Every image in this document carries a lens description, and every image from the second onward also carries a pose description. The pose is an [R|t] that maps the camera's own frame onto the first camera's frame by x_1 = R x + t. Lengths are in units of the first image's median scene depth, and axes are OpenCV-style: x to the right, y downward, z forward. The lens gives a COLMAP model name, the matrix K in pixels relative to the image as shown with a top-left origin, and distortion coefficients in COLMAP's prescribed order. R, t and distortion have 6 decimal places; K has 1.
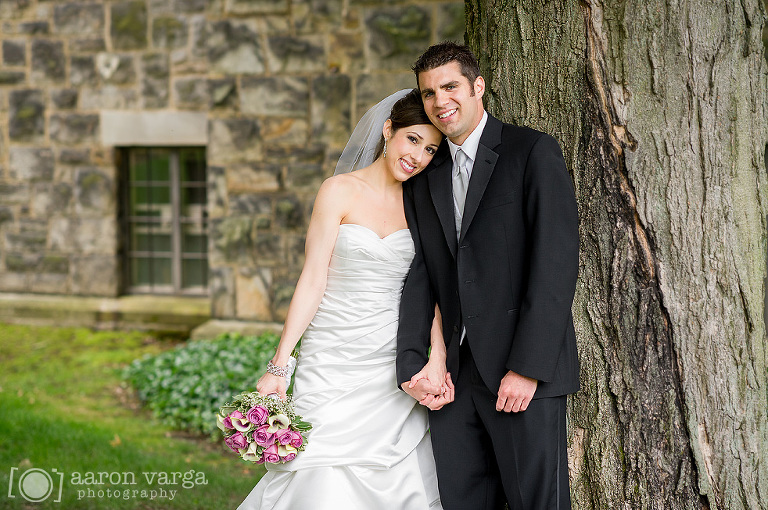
lens RADIAL K [[1845.0, 0, 384.0], [0, 1845.0, 255.0], [0, 0, 1]] dist [-0.083019, 0.055400]
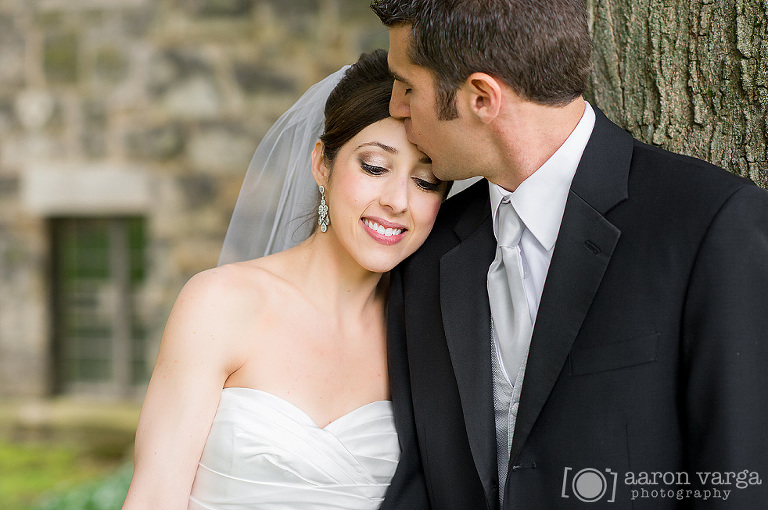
lens RADIAL K [[1816.3, 0, 384.0], [0, 1816.3, 255.0], [0, 0, 1]] dist [0.623870, 0.083918]
pose [[0.999767, -0.019853, -0.008508, 0.006634], [0.019565, 0.999274, -0.032684, -0.011873], [0.009150, 0.032510, 0.999430, 0.210606]]
